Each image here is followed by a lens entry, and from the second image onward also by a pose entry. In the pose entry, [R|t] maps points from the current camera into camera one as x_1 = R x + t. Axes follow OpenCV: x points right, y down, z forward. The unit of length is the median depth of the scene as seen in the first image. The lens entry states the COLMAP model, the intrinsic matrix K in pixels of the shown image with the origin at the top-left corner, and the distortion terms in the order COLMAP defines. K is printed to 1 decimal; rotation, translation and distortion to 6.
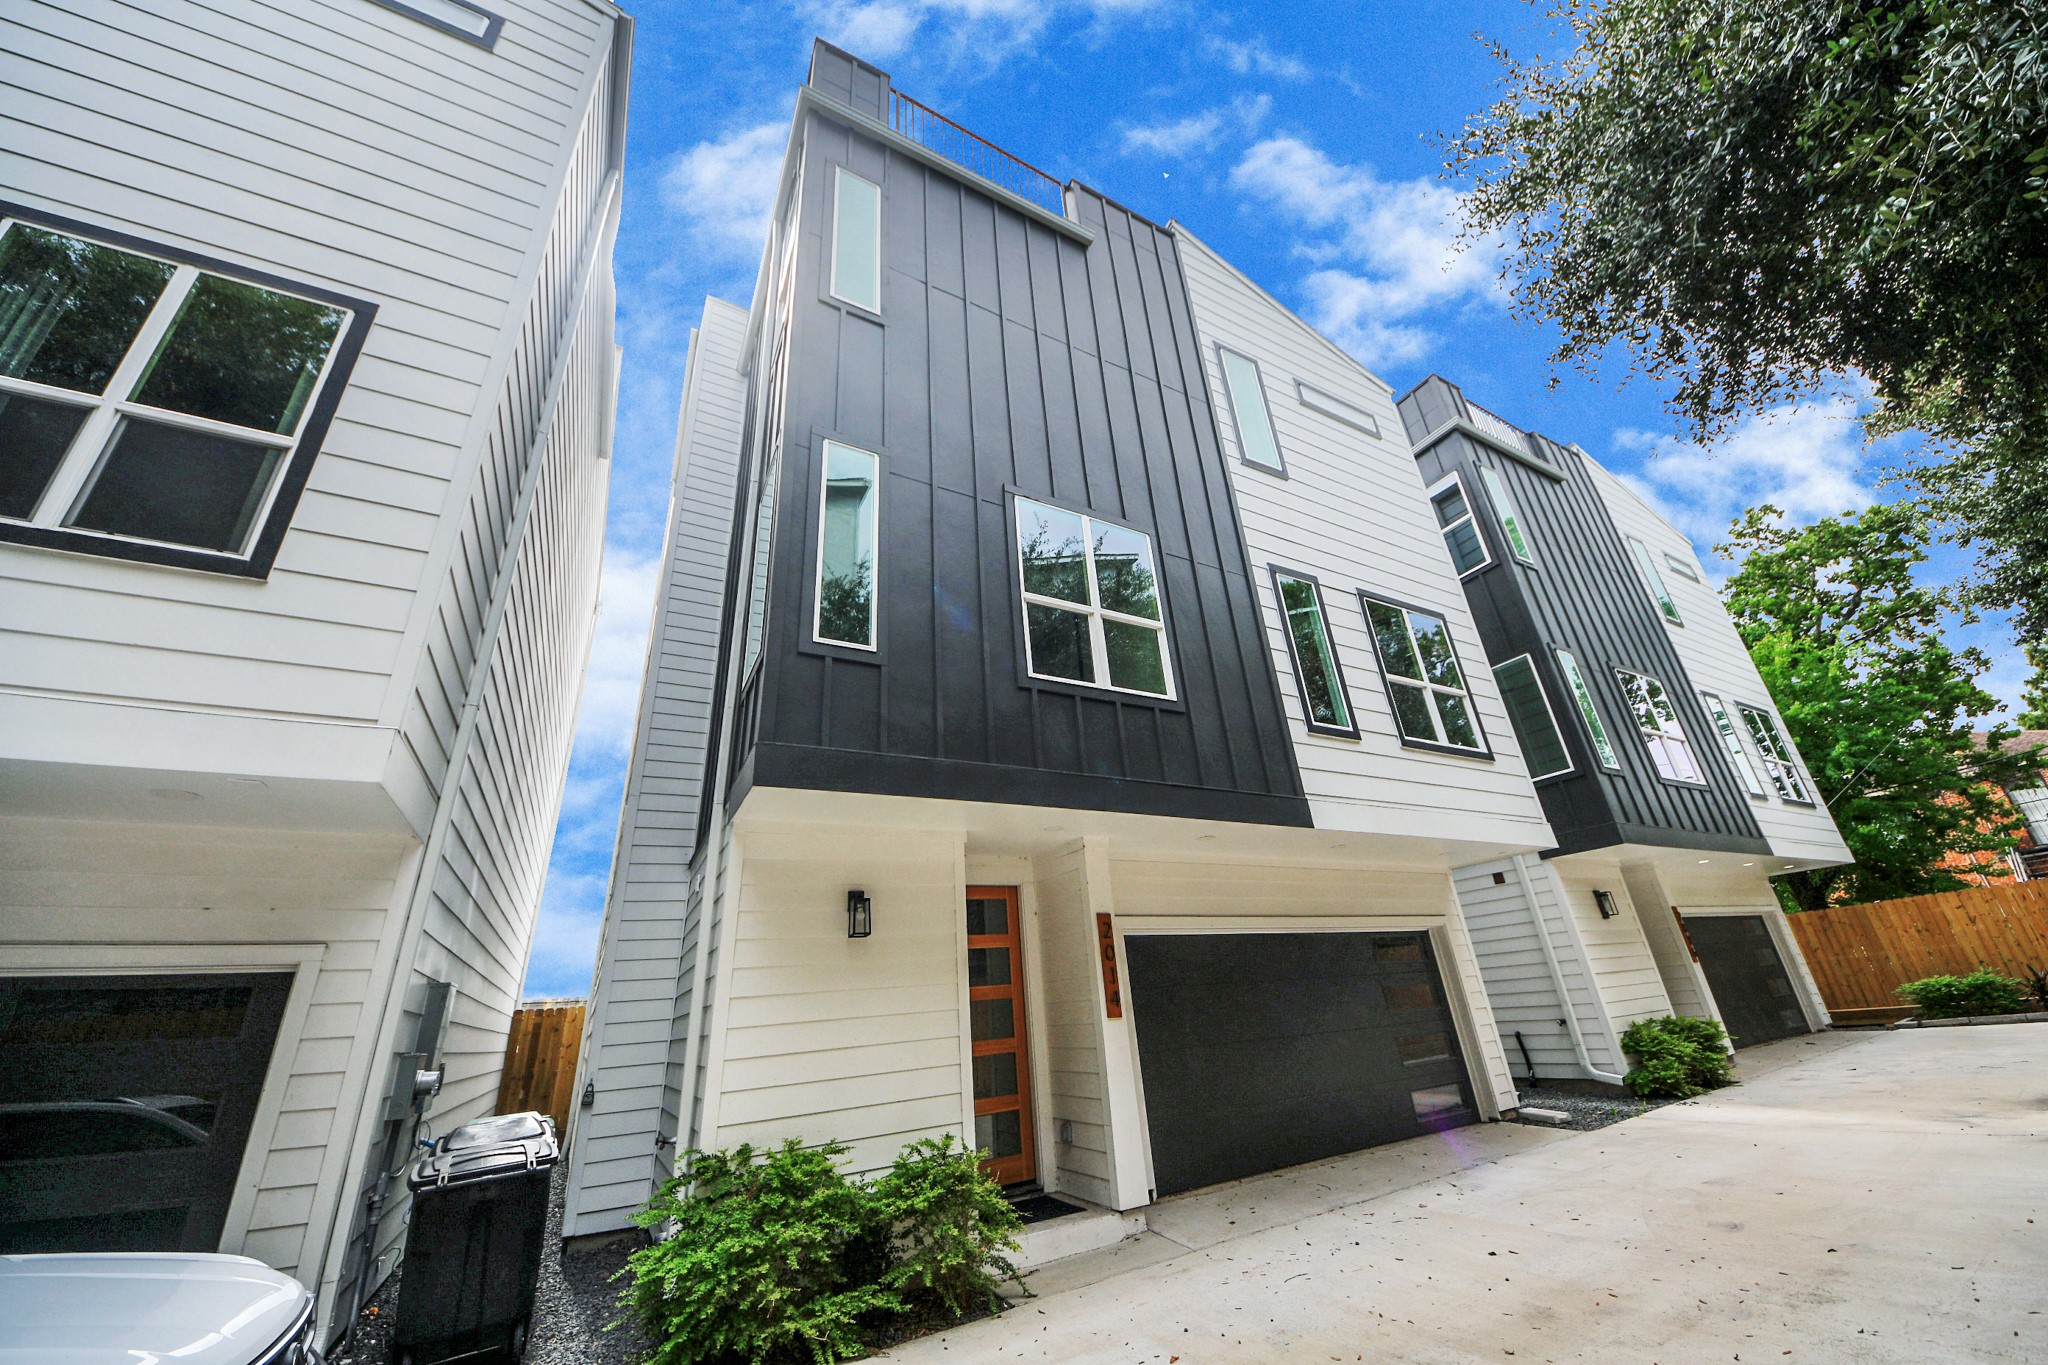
lens RADIAL K [[734.7, 0, 1013.4], [0, 734.7, 682.1], [0, 0, 1]] dist [-0.014014, -0.002340]
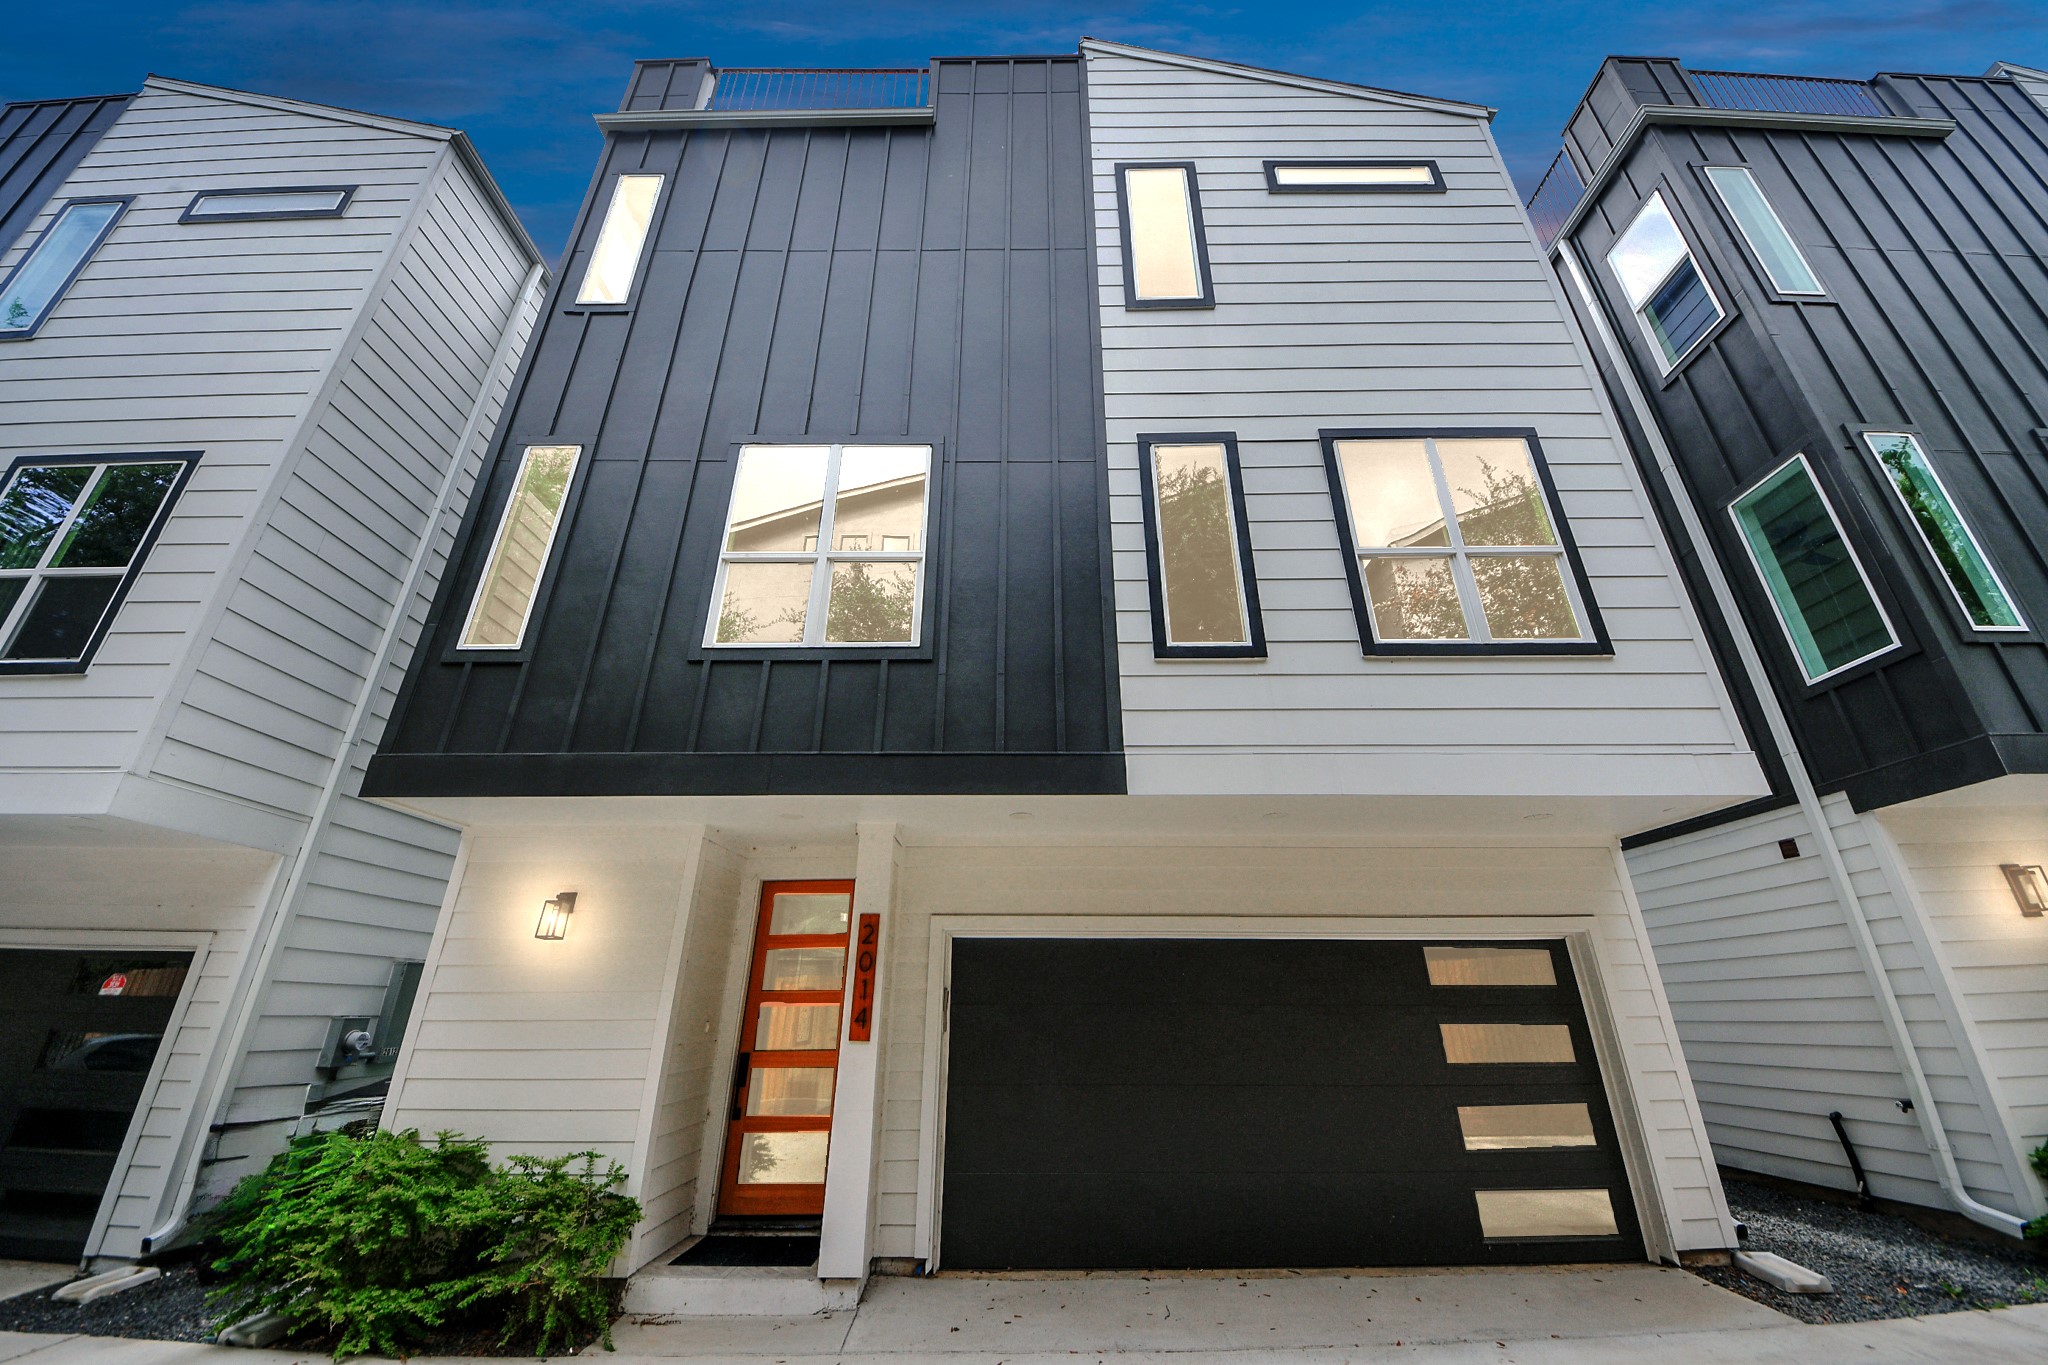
lens RADIAL K [[734.7, 0, 1023.0], [0, 734.7, 694.8], [0, 0, 1]] dist [-0.014014, -0.002340]
pose [[0.876758, -0.129213, -0.463248, 0.578229], [0.147077, 0.989122, 0.002470, 0.078553], [0.457890, -0.070299, 0.886225, 0.304189]]
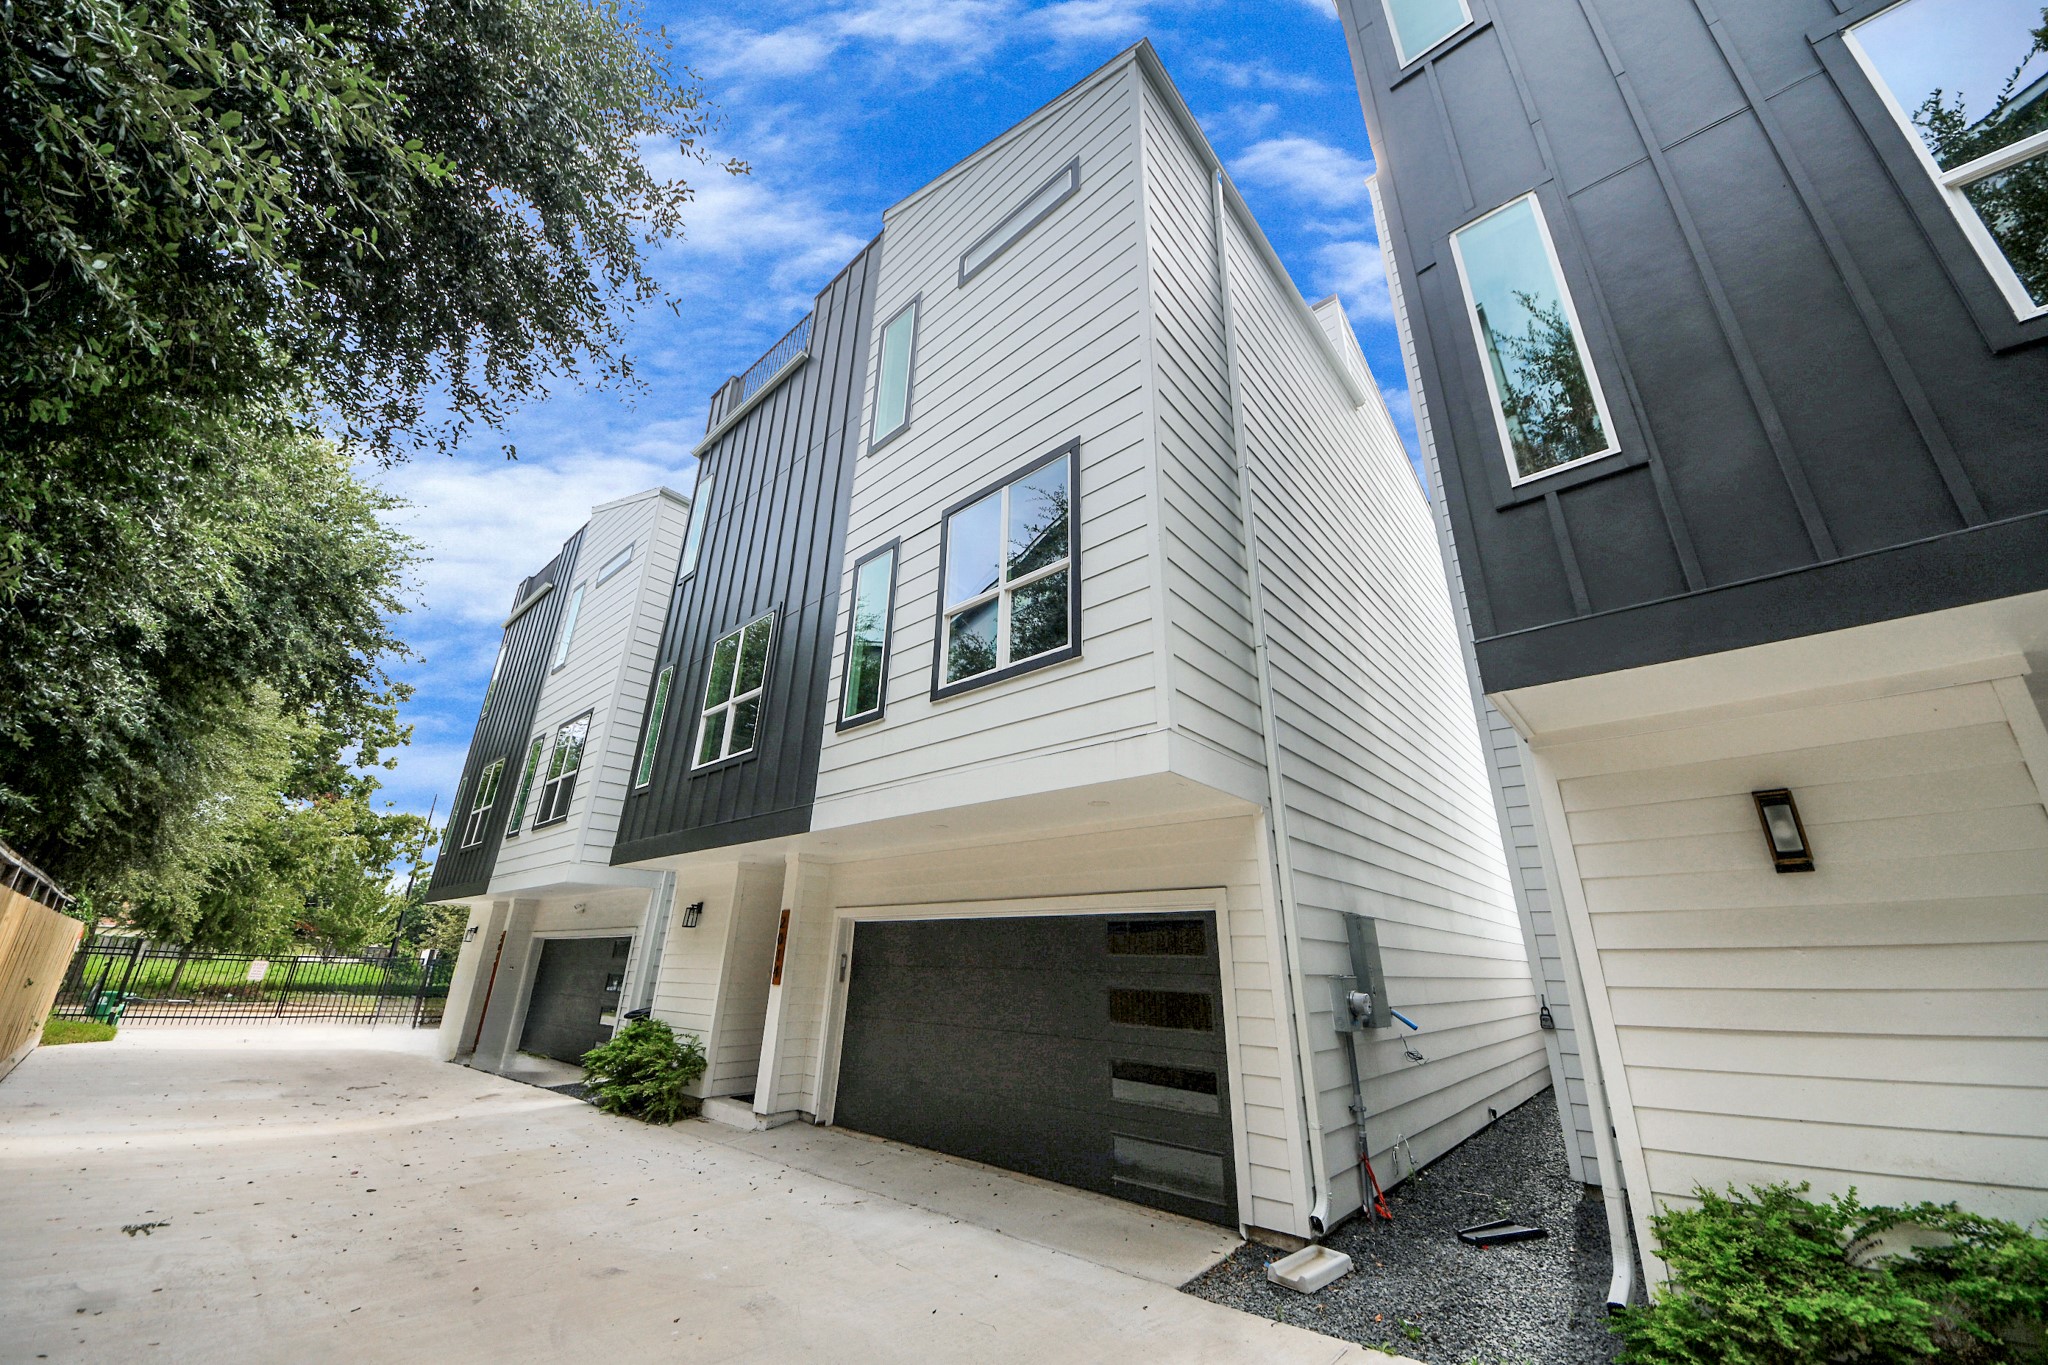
lens RADIAL K [[734.7, 0, 1010.3], [0, 734.7, 688.7], [0, 0, 1]] dist [-0.014014, -0.002340]
pose [[0.344950, -0.265696, -0.900231, 1.349610], [0.350955, 0.926043, -0.138835, 0.226480], [0.870540, -0.268050, 0.412686, 0.762666]]
